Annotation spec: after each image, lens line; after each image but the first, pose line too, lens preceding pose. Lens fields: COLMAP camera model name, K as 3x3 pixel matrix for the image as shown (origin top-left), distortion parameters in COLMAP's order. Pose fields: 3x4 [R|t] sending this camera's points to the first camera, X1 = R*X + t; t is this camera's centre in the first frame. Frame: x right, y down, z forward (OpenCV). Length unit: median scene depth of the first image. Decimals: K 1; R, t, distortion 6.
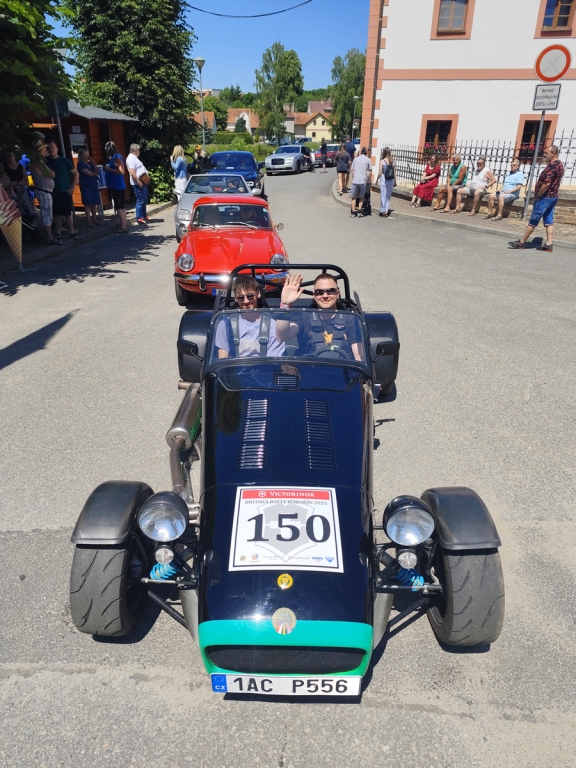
lens RADIAL K [[516.0, 0, 277.9], [0, 516.0, 383.4], [0, 0, 1]] dist [0.038716, -0.038205]
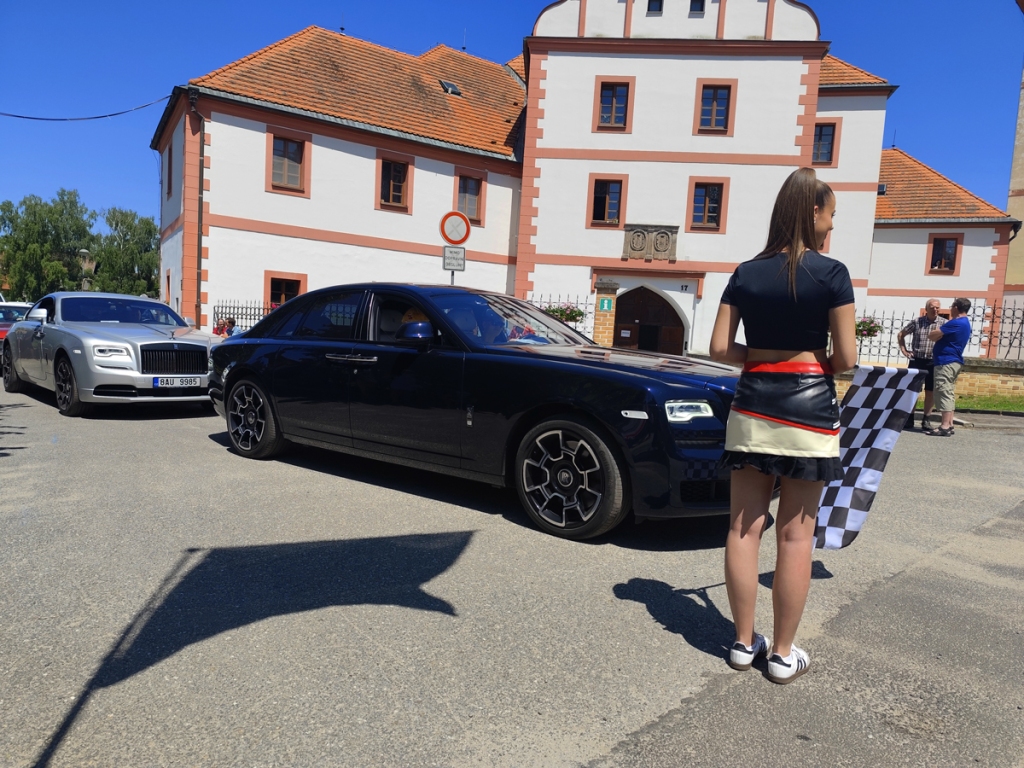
lens RADIAL K [[686.7, 0, 516.0], [0, 686.7, 389.7], [0, 0, 1]] dist [0.035890, -0.036402]
pose [[0.739024, -0.019719, 0.673390, -0.171003], [0.243460, 0.939833, -0.239669, 0.013285], [-0.628149, 0.341065, 0.699360, 0.066546]]
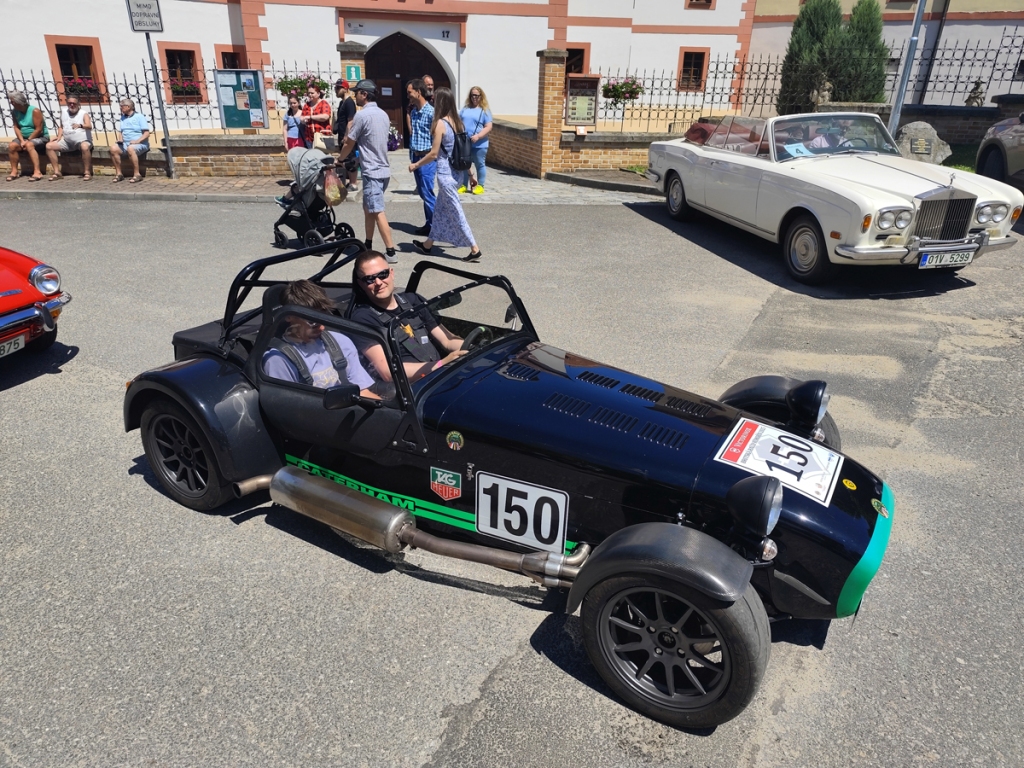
lens RADIAL K [[687.7, 0, 509.6], [0, 687.7, 390.5], [0, 0, 1]] dist [0.036836, -0.038228]
pose [[0.500569, -0.349946, 0.791814, -0.127758], [0.357138, 0.916671, 0.179352, -0.026733], [-0.788596, 0.193009, 0.583836, 0.064621]]
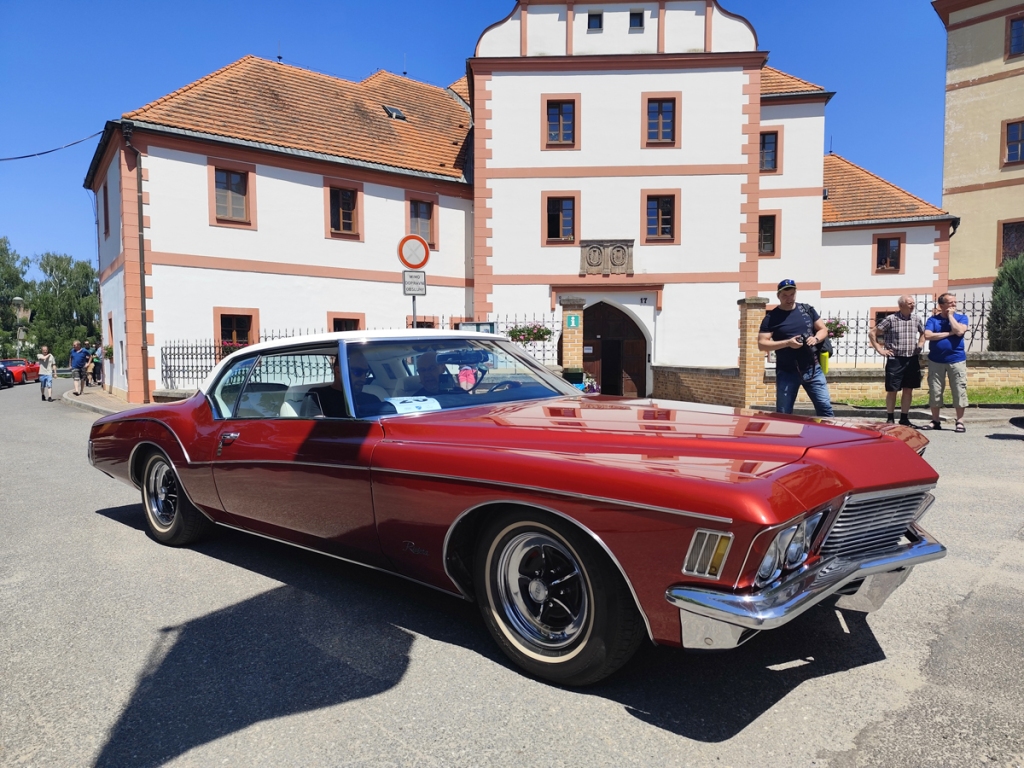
lens RADIAL K [[688.0, 0, 511.5], [0, 688.0, 394.2], [0, 0, 1]] dist [0.035165, -0.033194]
pose [[0.698895, -0.049391, 0.713517, -0.165440], [0.317649, 0.915261, -0.247783, 0.001620], [-0.640816, 0.399822, 0.655360, 0.091329]]
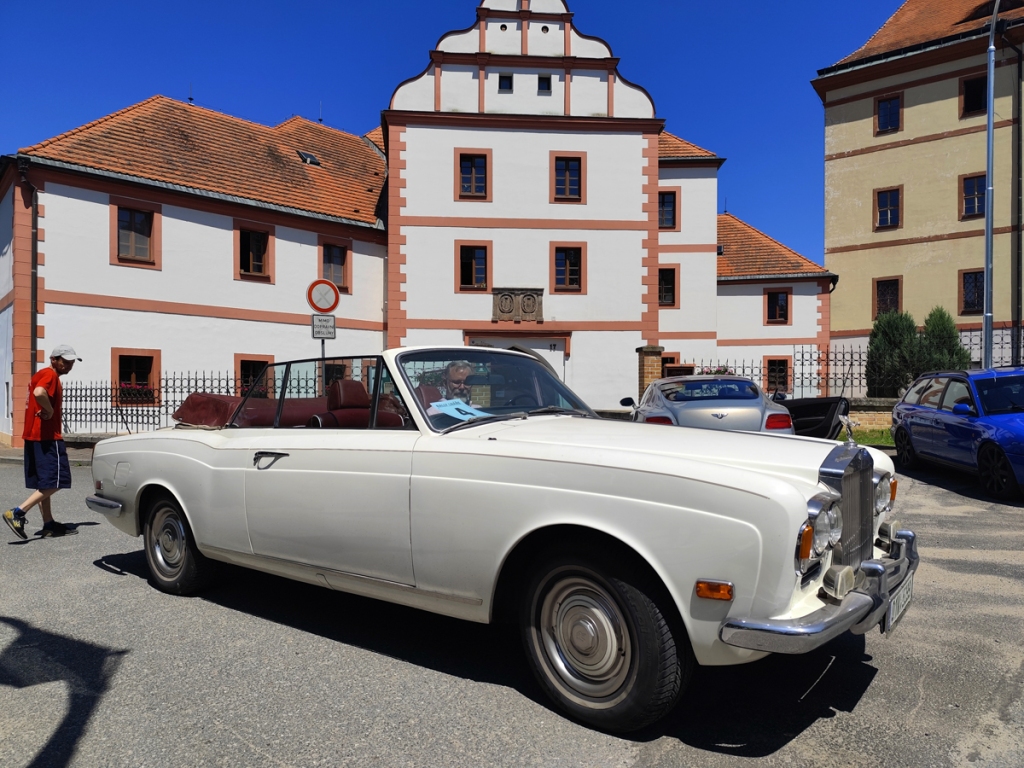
lens RADIAL K [[686.1, 0, 510.0], [0, 686.1, 397.4], [0, 0, 1]] dist [0.036427, -0.035715]
pose [[0.611110, -0.005105, 0.791529, -0.171079], [0.346296, 0.900927, -0.261552, 0.009411], [-0.711775, 0.433941, 0.552334, 0.073007]]
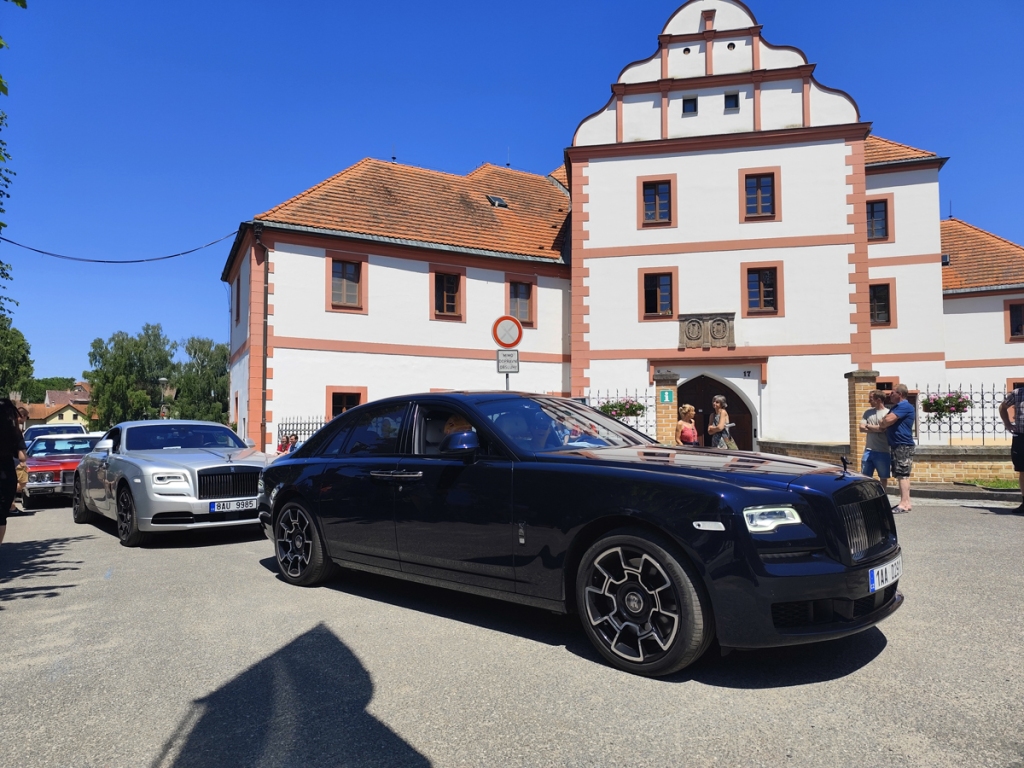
lens RADIAL K [[688.0, 0, 513.6], [0, 688.0, 393.0], [0, 0, 1]] dist [0.038716, -0.038205]
pose [[0.797557, 0.021658, 0.602854, -0.157107], [0.270406, 0.880495, -0.389371, 0.004987], [-0.539243, 0.473561, 0.696388, 0.077848]]
